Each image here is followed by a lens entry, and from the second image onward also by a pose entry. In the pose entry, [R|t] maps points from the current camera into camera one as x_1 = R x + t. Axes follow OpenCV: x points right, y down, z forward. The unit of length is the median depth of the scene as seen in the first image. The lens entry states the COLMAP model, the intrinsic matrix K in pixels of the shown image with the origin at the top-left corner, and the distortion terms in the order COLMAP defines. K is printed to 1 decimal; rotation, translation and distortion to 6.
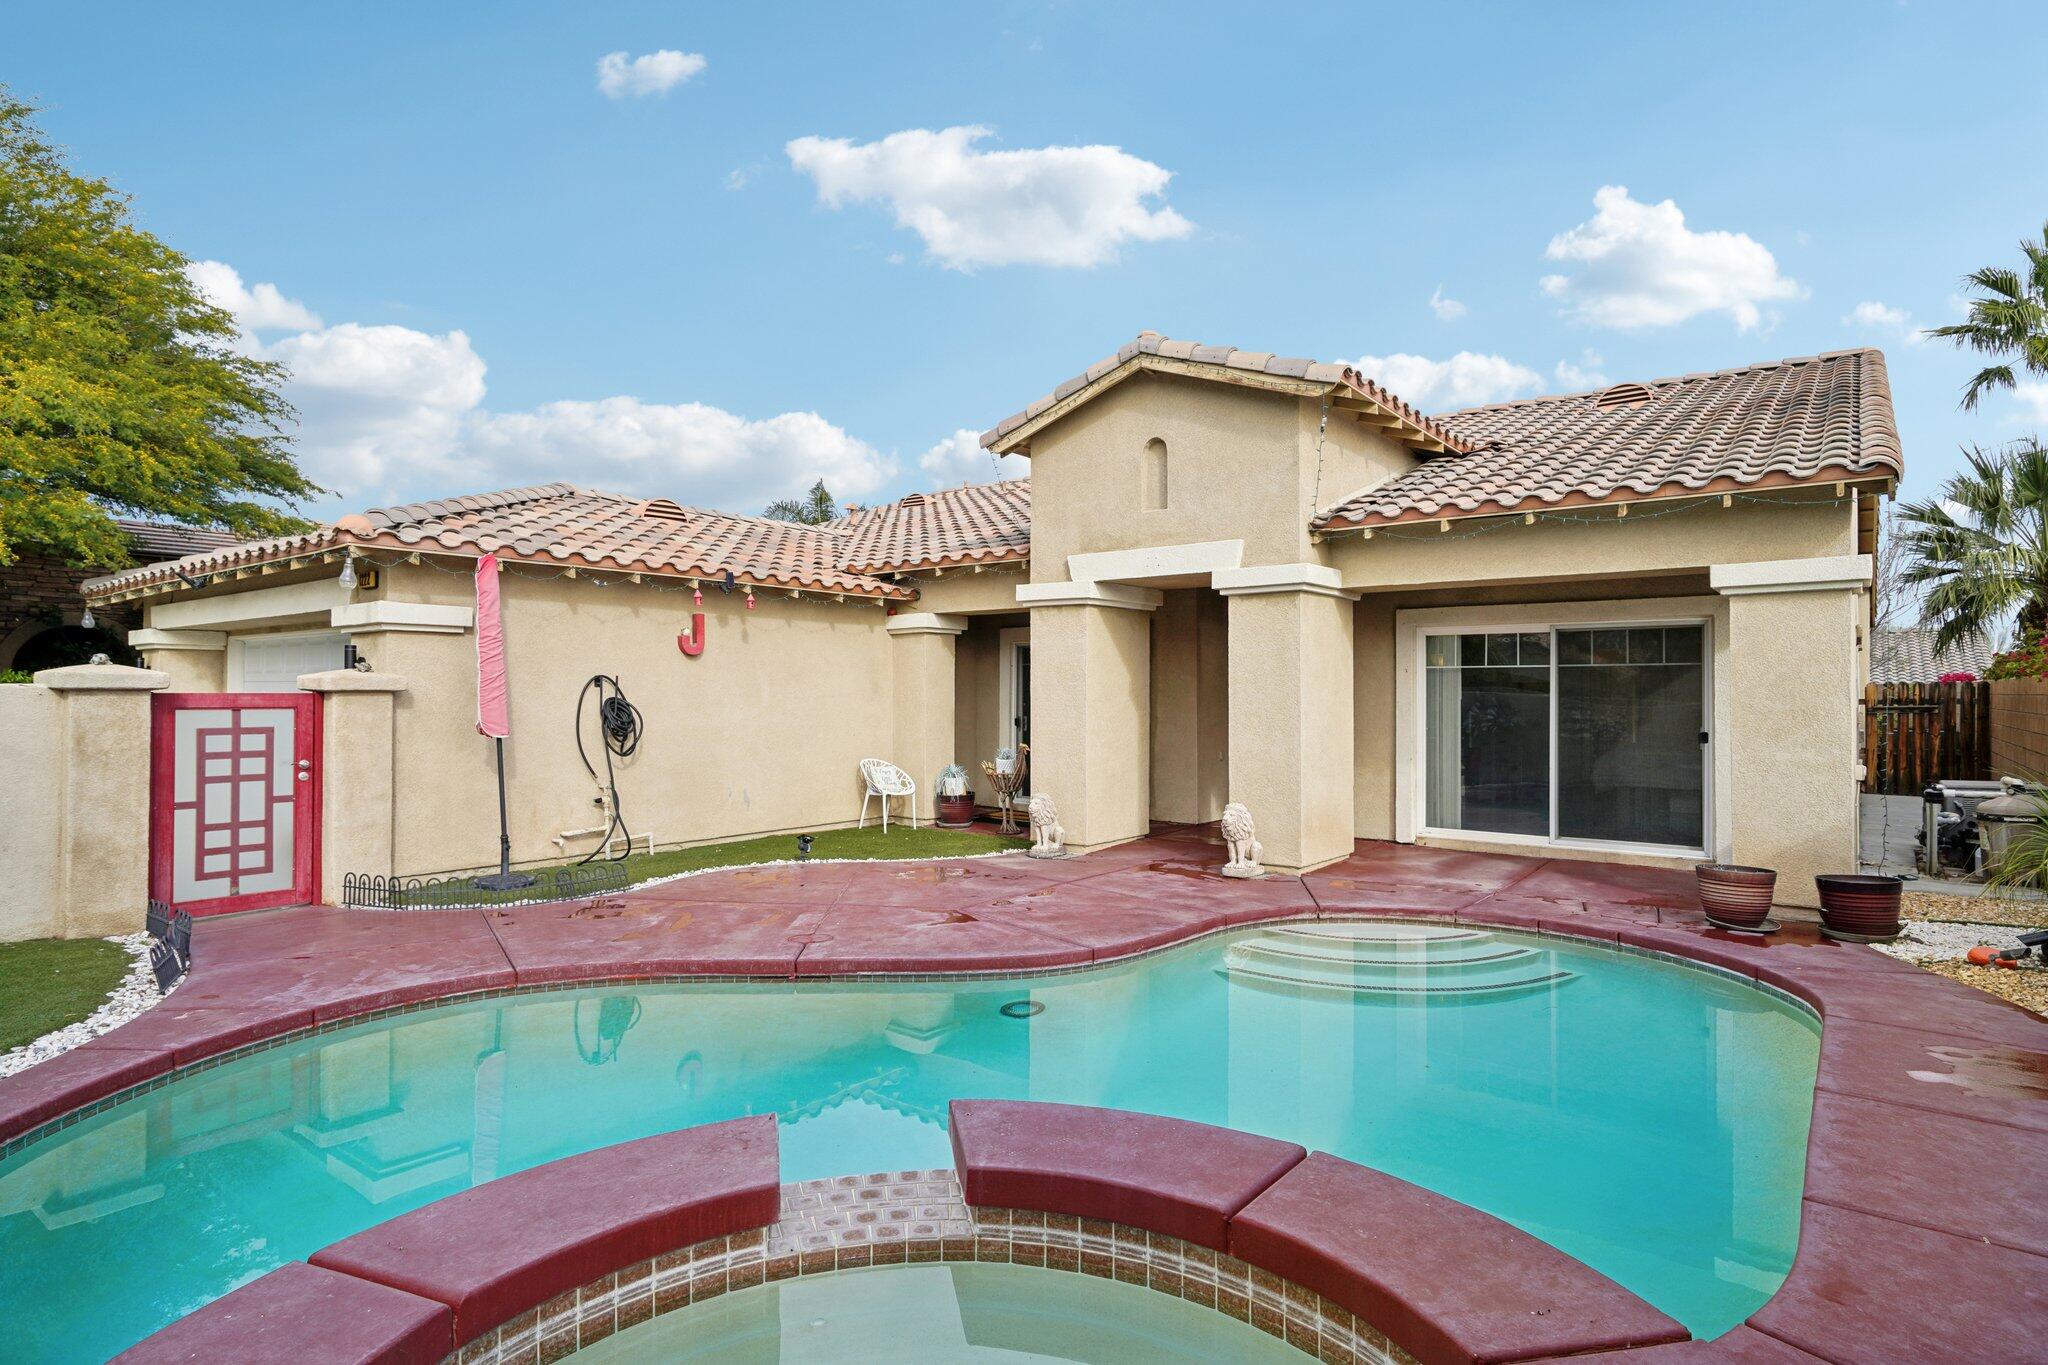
lens RADIAL K [[1055.9, 0, 1005.2], [0, 1055.9, 687.9], [0, 0, 1]] dist [-0.008575, 0.001156]
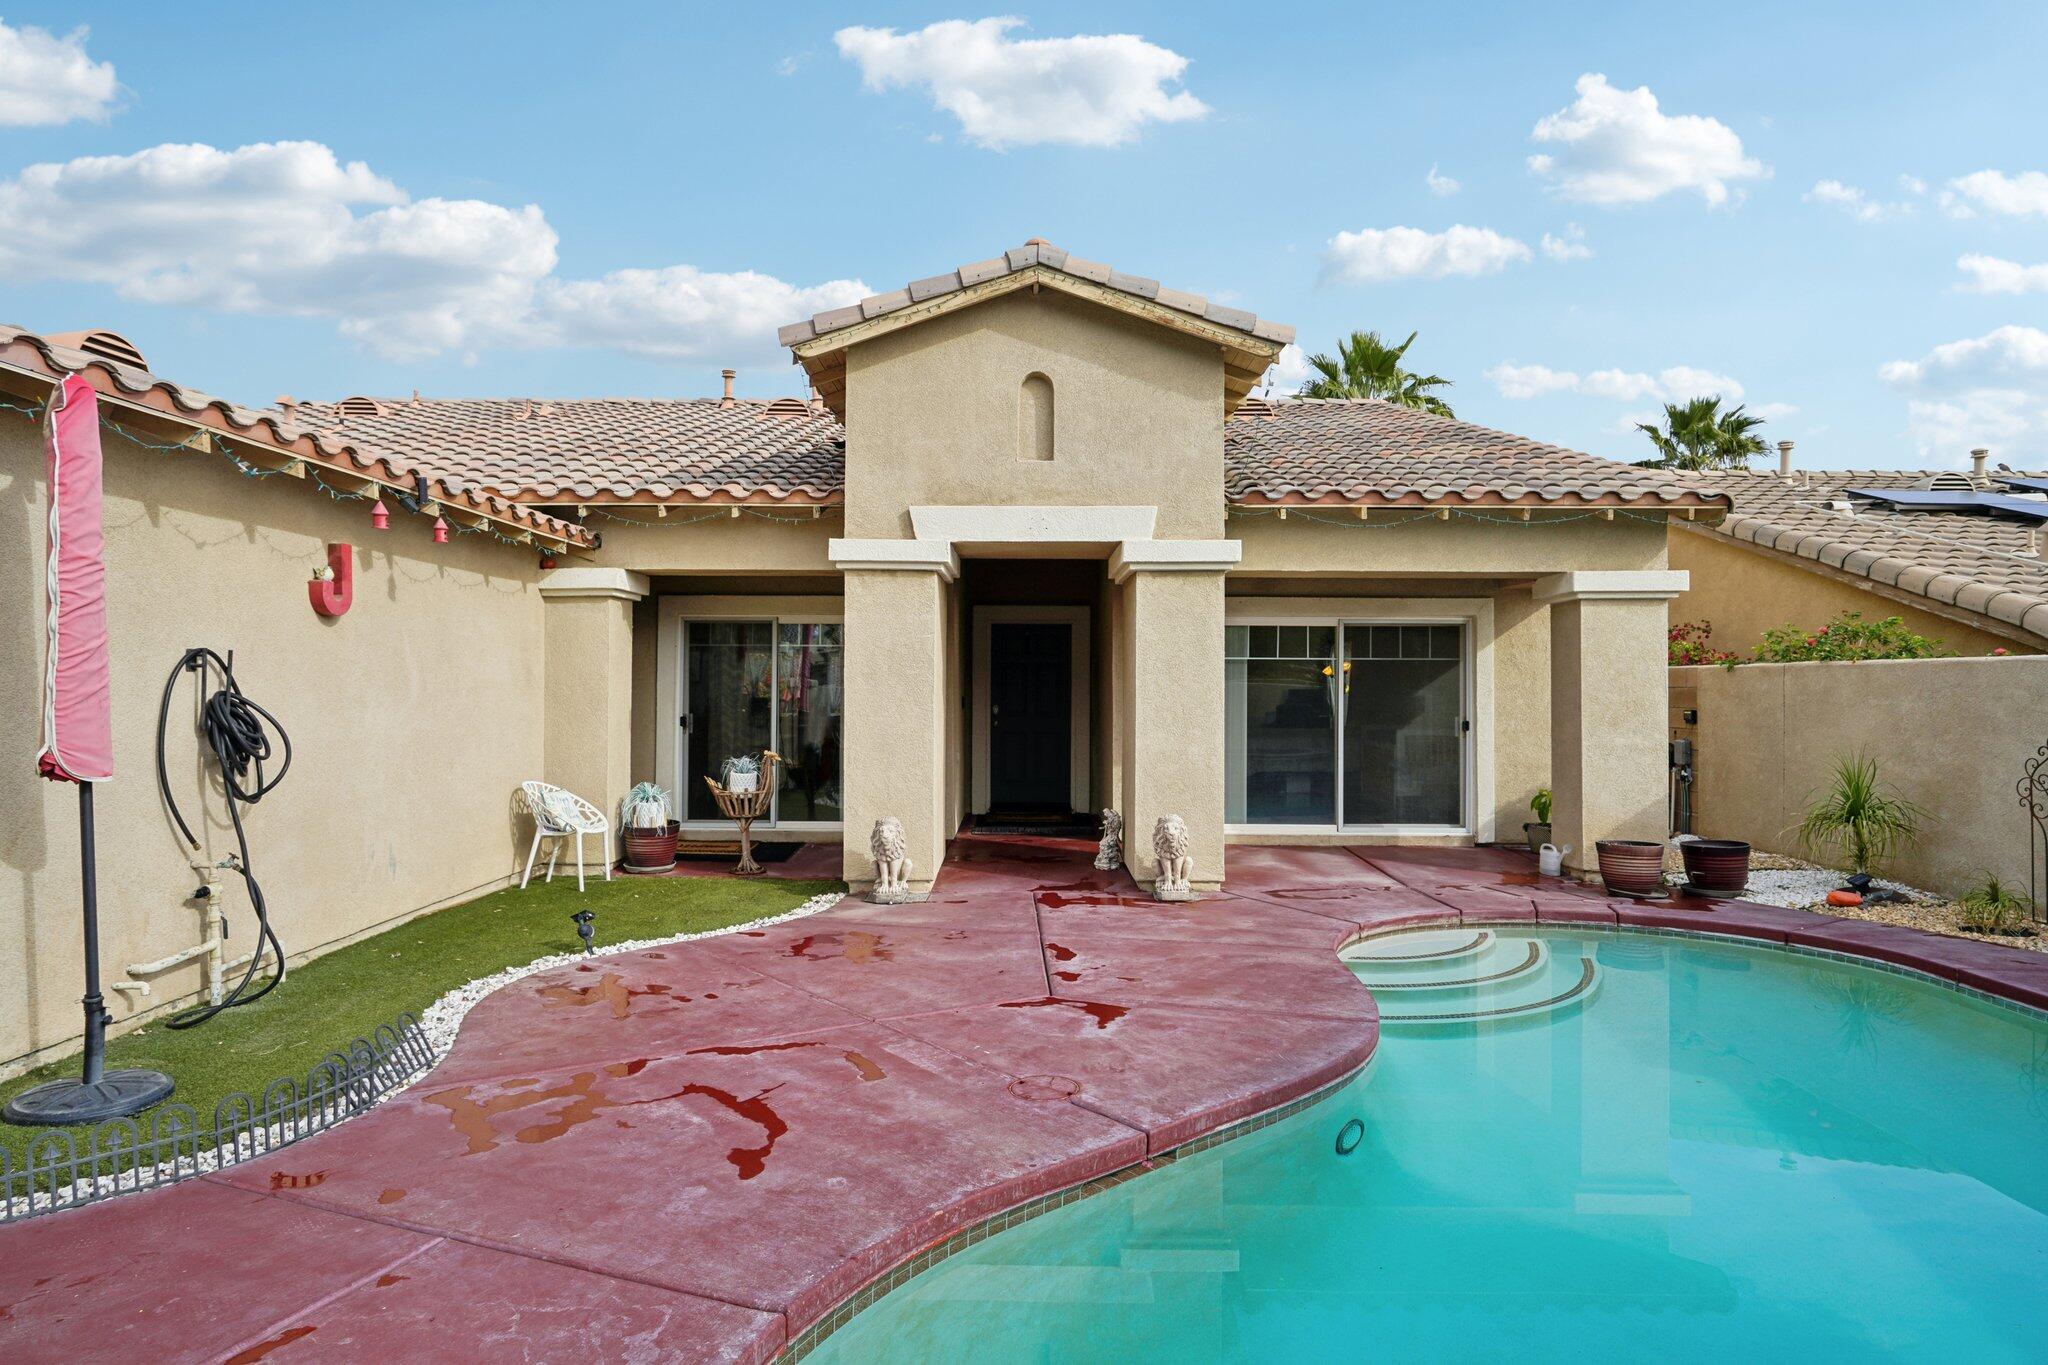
lens RADIAL K [[1109.6, 0, 1011.2], [0, 1109.6, 675.4], [0, 0, 1]] dist [-0.004171, -0.000402]
pose [[0.797769, 0.006041, 0.602933, -0.390314], [-0.006520, 0.999978, -0.001393, -0.001010], [-0.602928, -0.002820, 0.797791, 0.327449]]
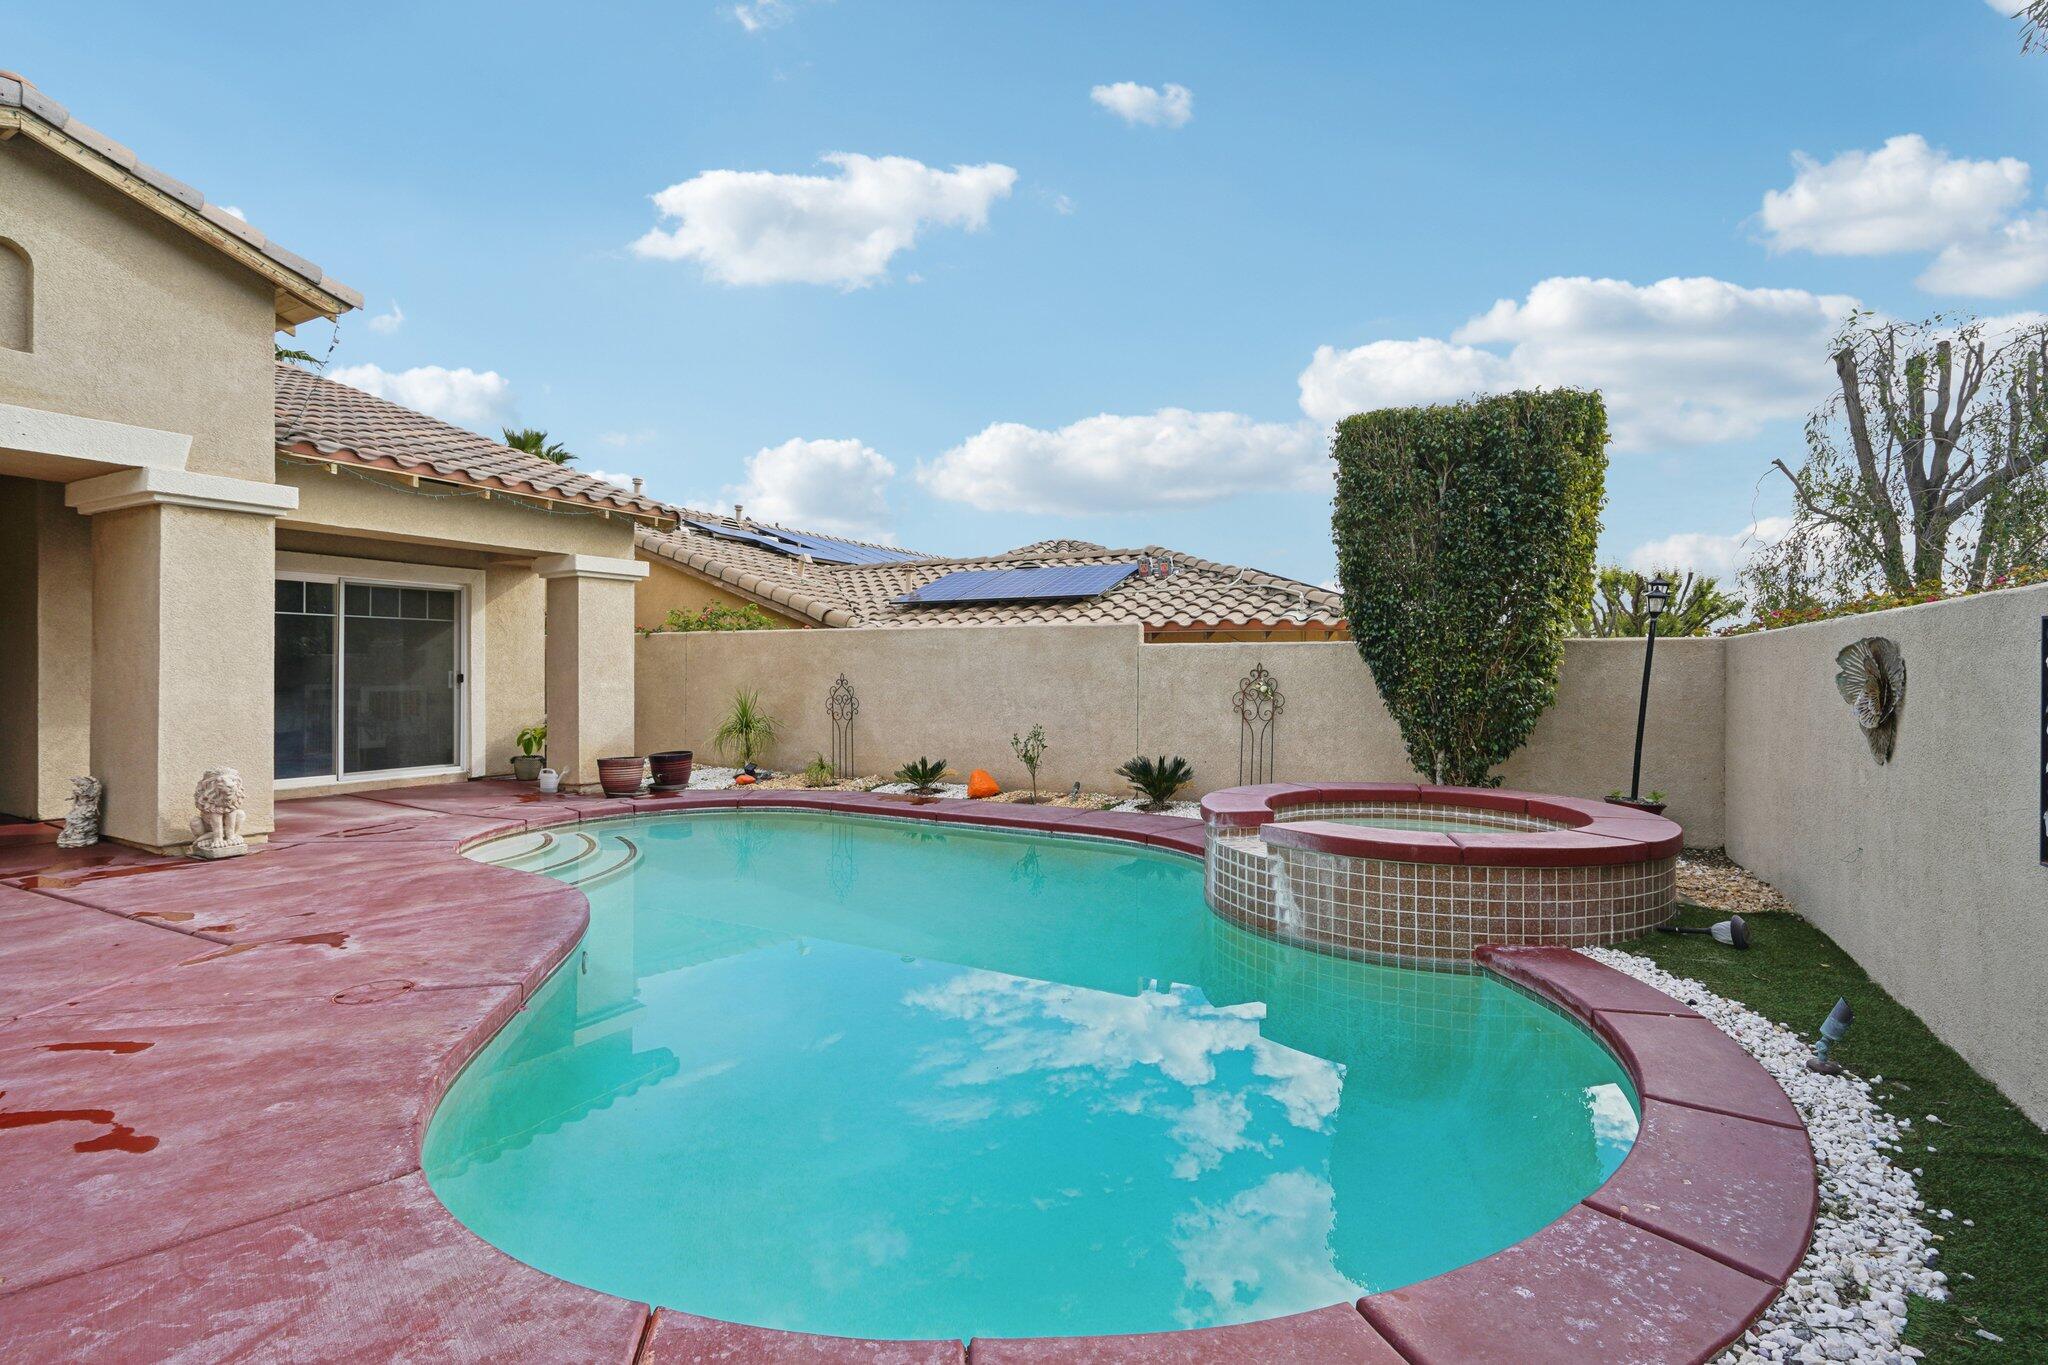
lens RADIAL K [[942.5, 0, 1015.2], [0, 942.5, 668.0], [0, 0, 1]] dist [-0.005600, 0.000468]
pose [[-0.151854, -0.002775, 0.988399, -0.532253], [-0.012153, 0.999926, 0.000940, 0.023411], [-0.988328, -0.011870, -0.151876, 0.463037]]
